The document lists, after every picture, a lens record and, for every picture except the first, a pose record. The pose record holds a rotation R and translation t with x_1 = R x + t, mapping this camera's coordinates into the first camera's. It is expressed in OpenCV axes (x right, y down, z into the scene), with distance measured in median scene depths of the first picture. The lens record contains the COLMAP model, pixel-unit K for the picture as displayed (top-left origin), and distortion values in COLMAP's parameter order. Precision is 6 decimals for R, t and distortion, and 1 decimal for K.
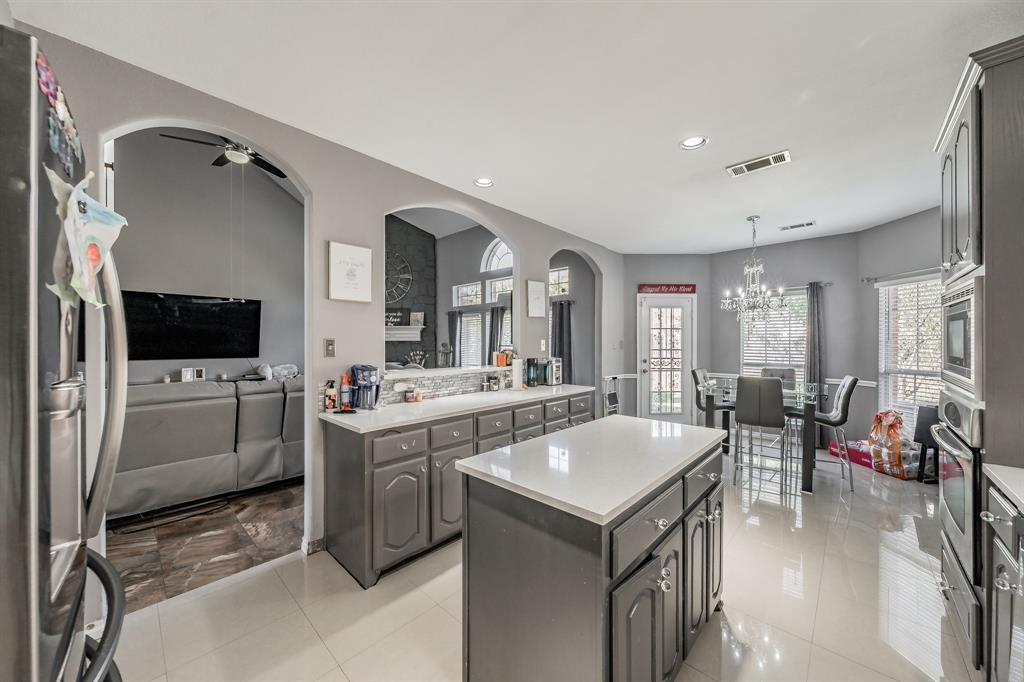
lens RADIAL K [[364.6, 0, 515.1], [0, 364.6, 342.1], [0, 0, 1]] dist [-0.001267, -0.000134]
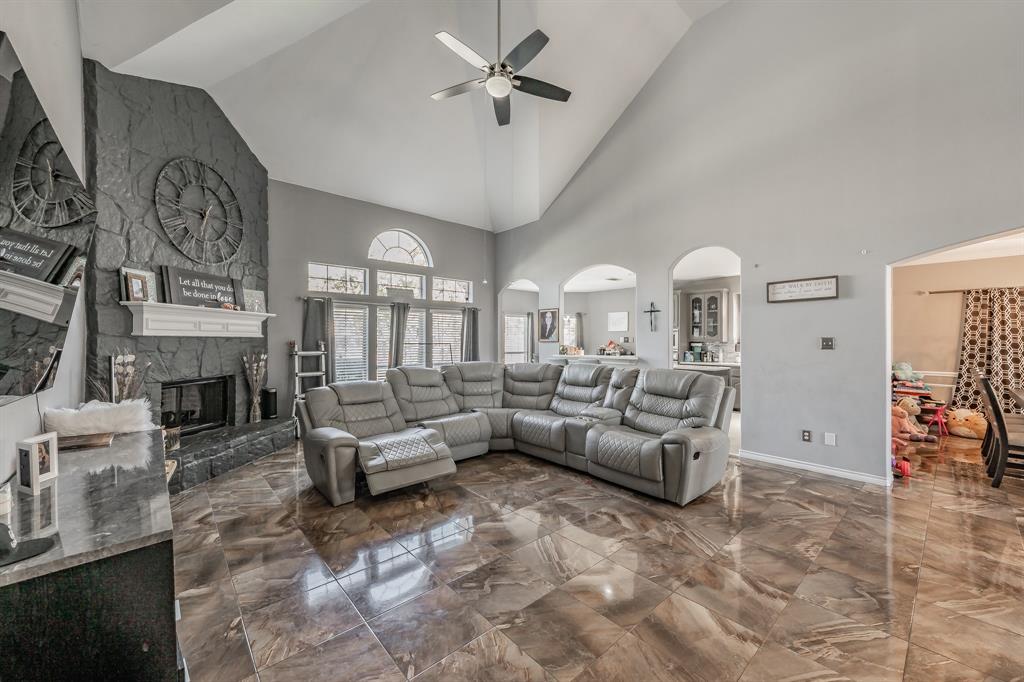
lens RADIAL K [[404.1, 0, 512.0], [0, 404.1, 341.0], [0, 0, 1]] dist [0.000069, 0.000003]
pose [[0.115017, 0.001089, 0.993363, -1.003429], [-0.000618, 0.999999, -0.001025, 0.000854], [-0.993363, -0.000496, 0.115018, 0.582962]]
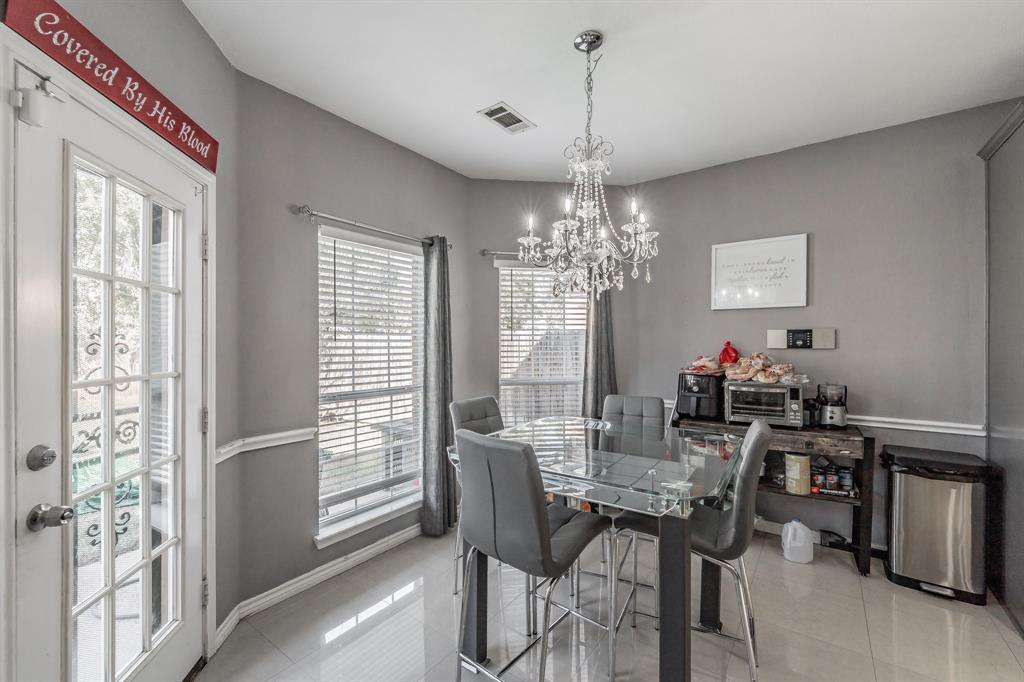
lens RADIAL K [[430.8, 0, 512.0], [0, 430.8, 341.0], [0, 0, 1]] dist [0.000887, 0.000124]
pose [[-0.130334, 0.003895, 0.991463, 0.108538], [-0.000088, 0.999992, -0.003941, -0.001445], [-0.991470, -0.000601, -0.130332, 0.672282]]
